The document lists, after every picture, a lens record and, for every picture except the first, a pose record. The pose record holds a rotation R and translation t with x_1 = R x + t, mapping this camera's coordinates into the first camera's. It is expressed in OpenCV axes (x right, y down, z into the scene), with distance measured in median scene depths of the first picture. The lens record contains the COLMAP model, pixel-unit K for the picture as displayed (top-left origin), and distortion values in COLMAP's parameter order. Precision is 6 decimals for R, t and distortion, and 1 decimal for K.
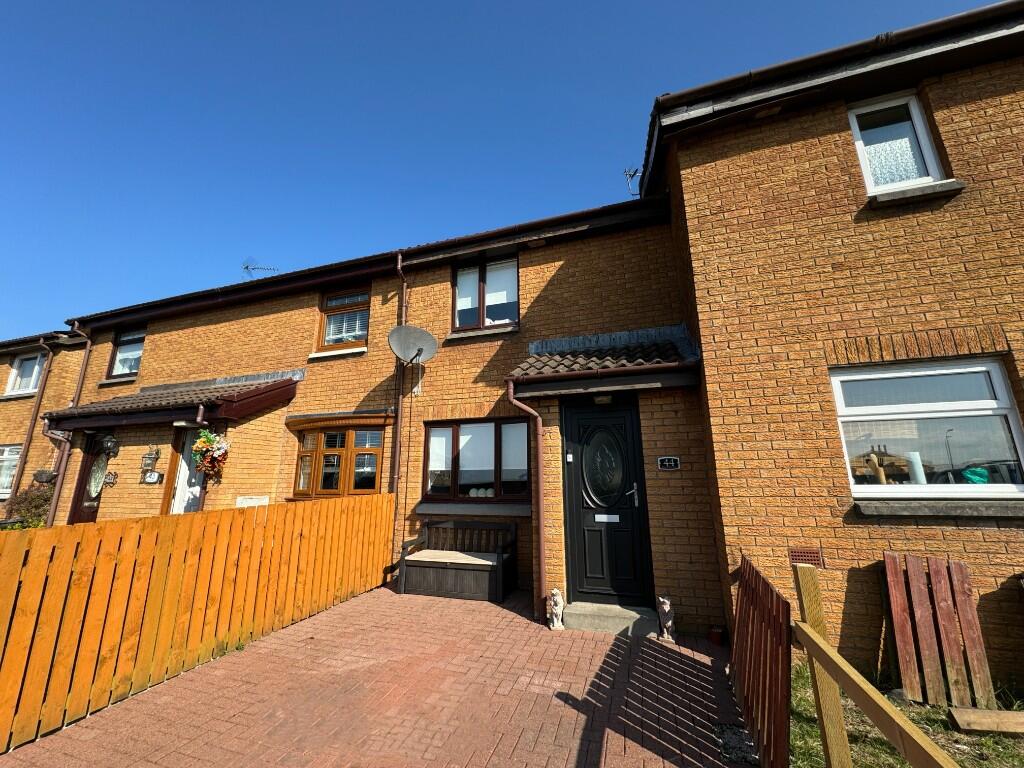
lens RADIAL K [[411.7, 0, 512.0], [0, 411.7, 384.0], [0, 0, 1]] dist [-0.000275, 0.000160]
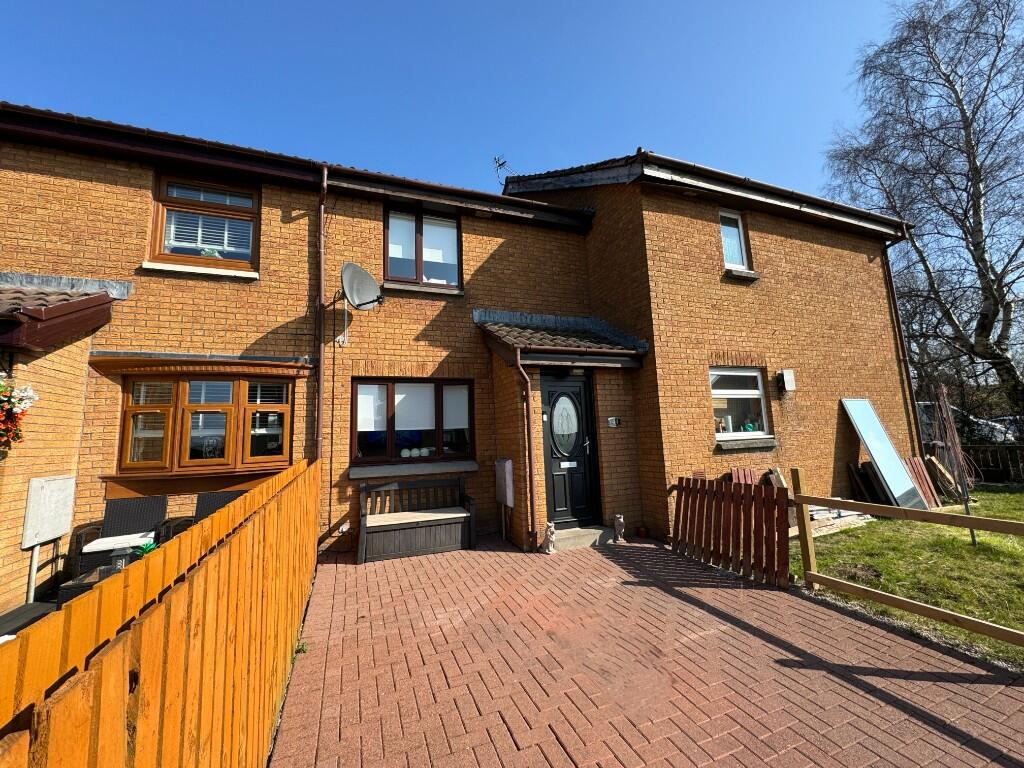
lens RADIAL K [[411.7, 0, 512.0], [0, 411.7, 384.0], [0, 0, 1]] dist [-0.000275, 0.000160]
pose [[0.769359, 0.060320, 0.635962, -0.525384], [-0.115431, 0.992272, 0.045528, 0.028448], [-0.628301, -0.108437, 0.770376, 0.109584]]
